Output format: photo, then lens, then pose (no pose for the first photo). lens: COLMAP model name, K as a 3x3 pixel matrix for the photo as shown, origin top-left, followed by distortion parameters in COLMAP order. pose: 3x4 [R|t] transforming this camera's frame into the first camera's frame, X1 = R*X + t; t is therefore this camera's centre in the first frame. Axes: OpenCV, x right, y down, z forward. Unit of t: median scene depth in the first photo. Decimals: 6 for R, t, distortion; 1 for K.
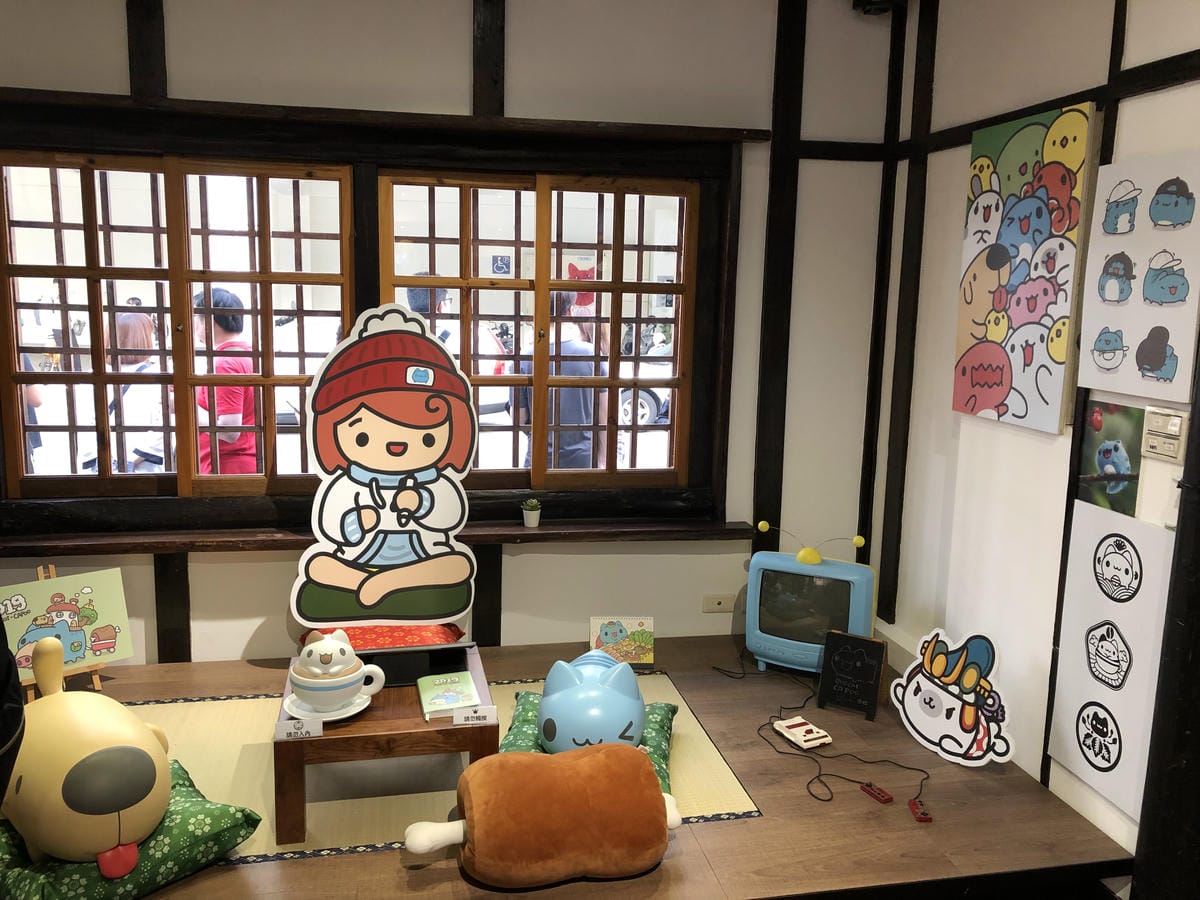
lens RADIAL K [[994.5, 0, 602.0], [0, 994.5, 451.8], [0, 0, 1]] dist [0.028568, -0.032815]
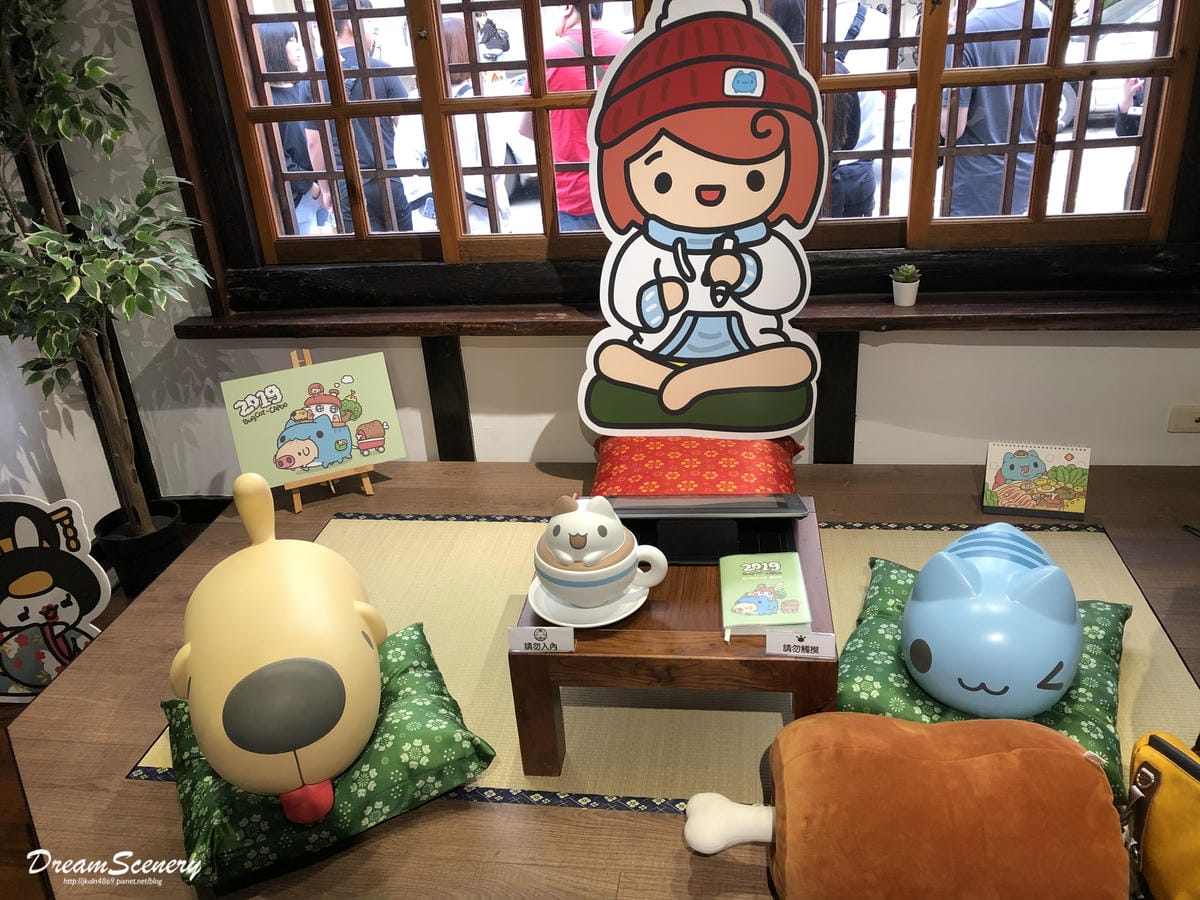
lens RADIAL K [[994.5, 0, 603.2], [0, 994.5, 441.1], [0, 0, 1]] dist [0.028568, -0.032815]
pose [[0.936789, 0.063494, -0.344085, -0.033858], [0.032270, 0.963528, 0.265655, -0.035013], [0.348403, -0.259967, 0.900573, 0.415684]]
